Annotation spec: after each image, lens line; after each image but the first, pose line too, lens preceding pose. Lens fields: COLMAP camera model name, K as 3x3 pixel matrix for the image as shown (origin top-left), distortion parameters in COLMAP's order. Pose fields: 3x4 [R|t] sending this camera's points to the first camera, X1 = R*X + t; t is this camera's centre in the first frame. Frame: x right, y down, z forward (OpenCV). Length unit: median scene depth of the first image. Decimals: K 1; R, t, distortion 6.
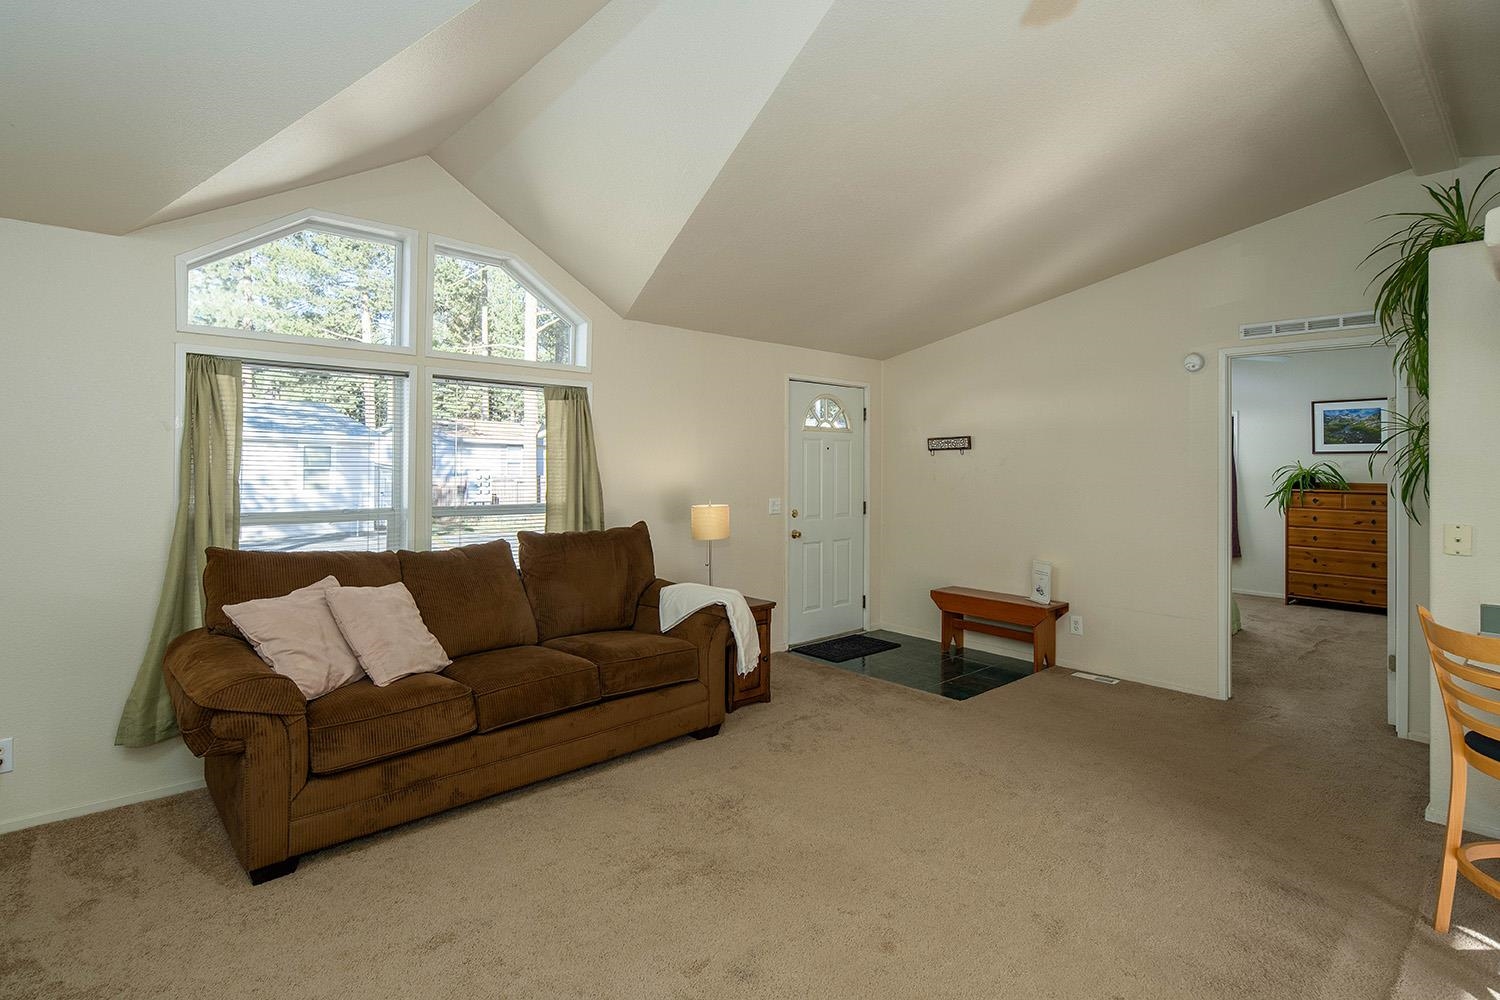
lens RADIAL K [[739.0, 0, 748.4], [0, 739.0, 467.6], [0, 0, 1]] dist [-0.000346, -0.000704]
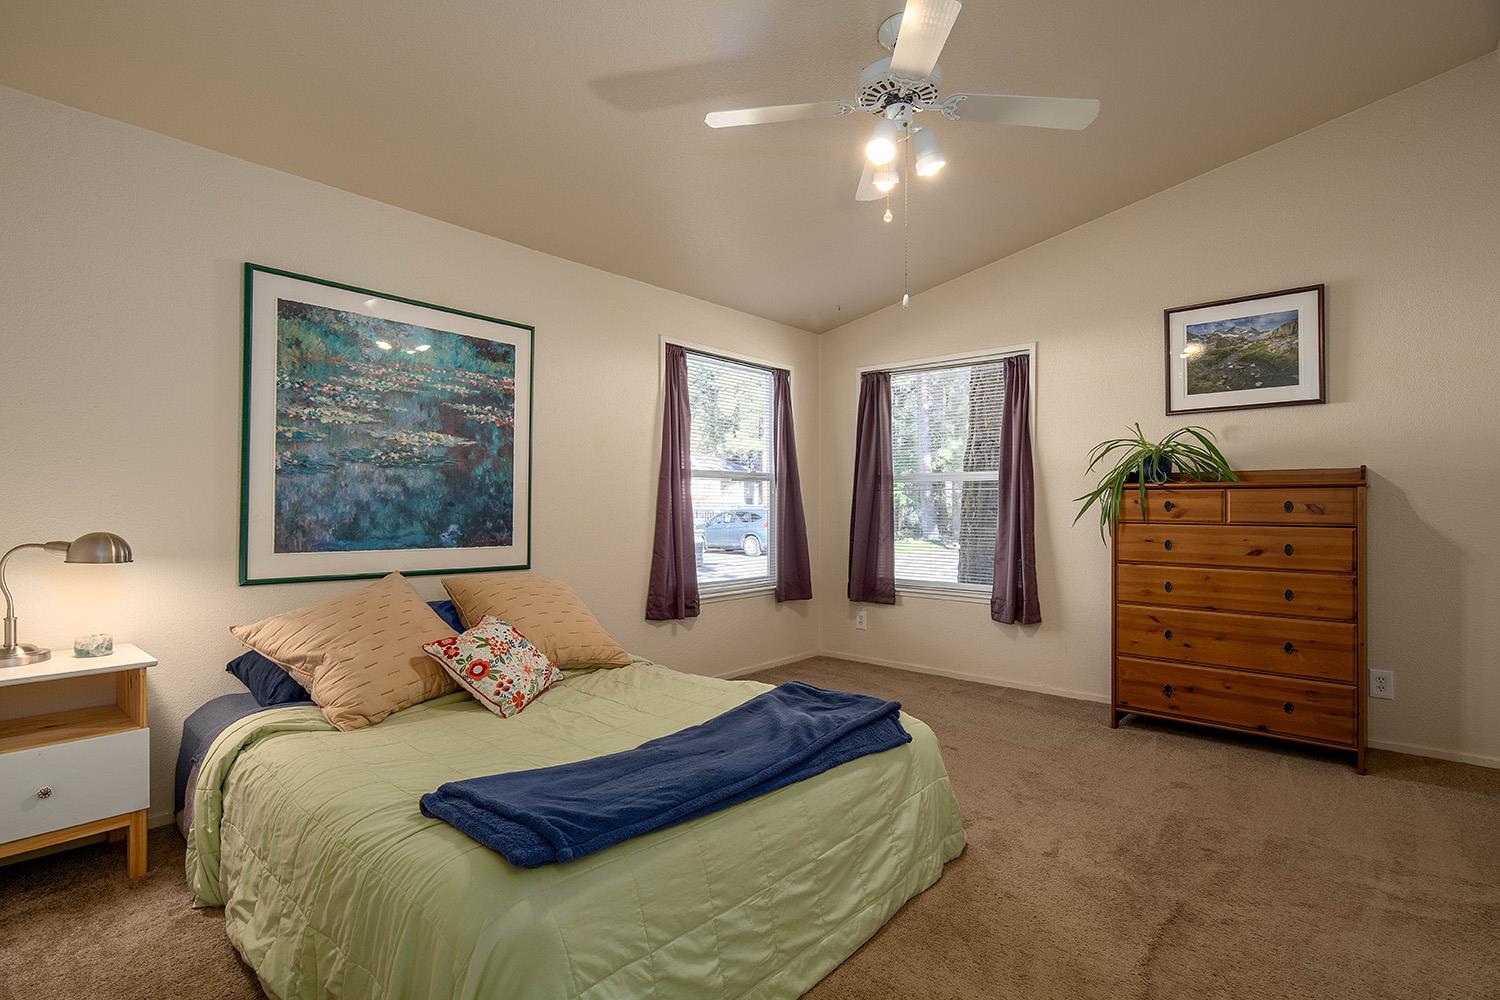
lens RADIAL K [[728.6, 0, 748.6], [0, 728.6, 519.9], [0, 0, 1]] dist [-0.000233, -0.005460]
pose [[0.994138, -0.001057, 0.108117, 0.453908], [0.000637, 0.999992, 0.003916, 0.051165], [-0.108120, -0.003824, 0.994130, 0.571934]]
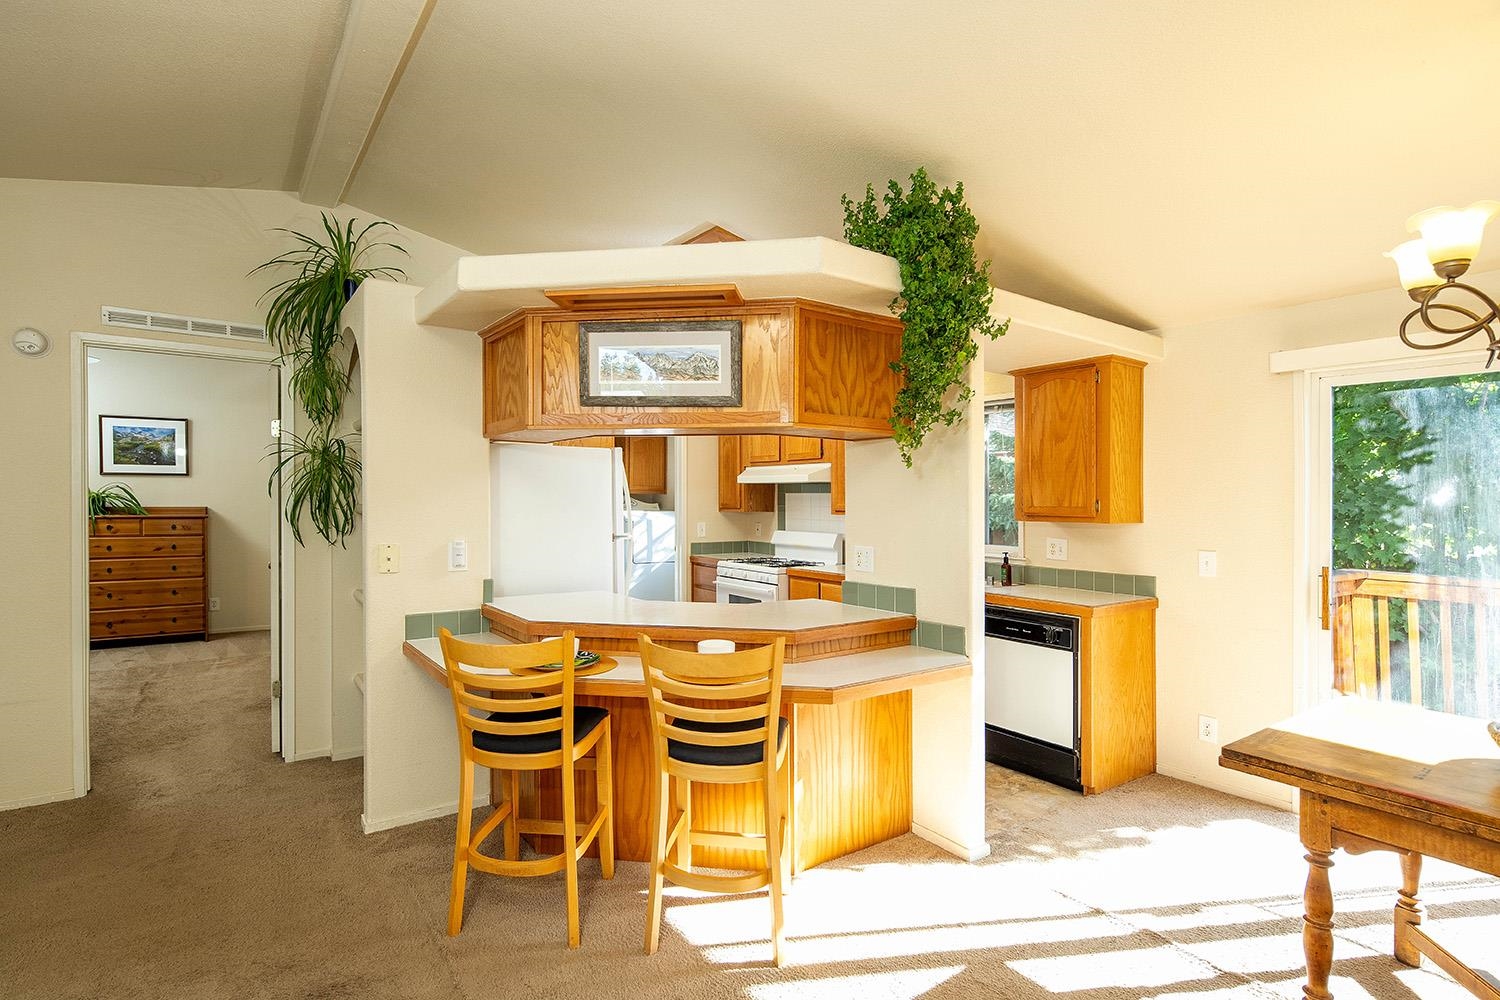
lens RADIAL K [[731.0, 0, 747.2], [0, 731.0, 496.5], [0, 0, 1]] dist [0.001480, -0.002087]
pose [[0.110091, -0.005758, 0.993905, -0.014350], [-0.001481, 0.999981, 0.005957, 0.001177], [-0.993920, -0.002128, 0.110081, 0.148059]]
